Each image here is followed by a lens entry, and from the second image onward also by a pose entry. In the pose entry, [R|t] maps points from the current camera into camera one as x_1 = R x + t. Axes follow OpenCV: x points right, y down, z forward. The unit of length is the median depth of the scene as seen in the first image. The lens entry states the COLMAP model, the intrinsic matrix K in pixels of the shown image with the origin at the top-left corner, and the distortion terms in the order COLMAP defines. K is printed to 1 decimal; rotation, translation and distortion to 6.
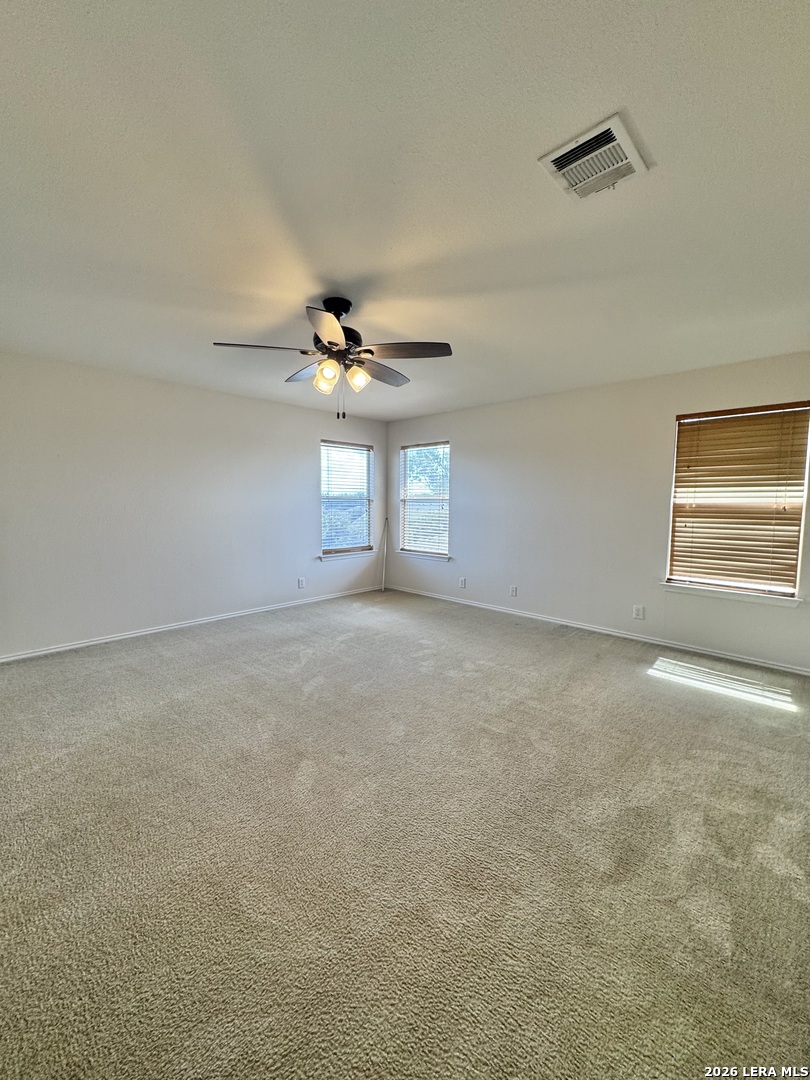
lens RADIAL K [[430.9, 0, 405.0], [0, 430.9, 540.0], [0, 0, 1]] dist [-0.000264, -0.000286]
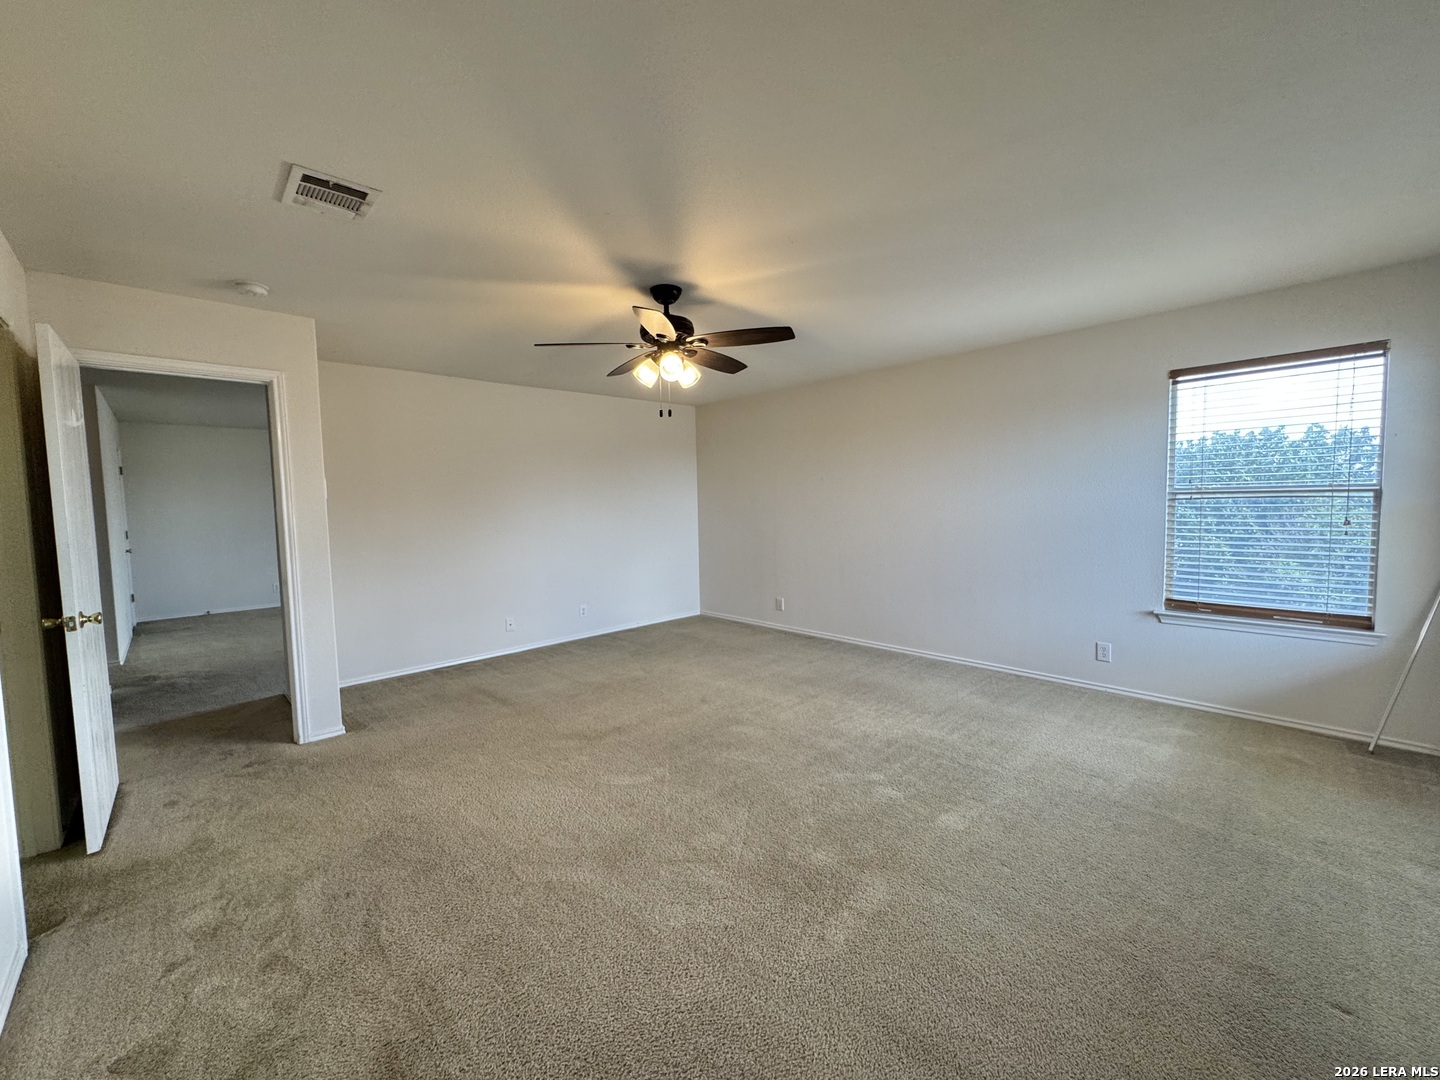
lens RADIAL K [[574.5, 0, 720.0], [0, 574.5, 540.0], [0, 0, 1]] dist [-0.000264, -0.000286]
pose [[-0.050040, 0.061987, -0.996822, 0.649633], [-0.067415, 0.995586, 0.065294, -0.070549], [0.996469, 0.070468, -0.045641, 0.737825]]
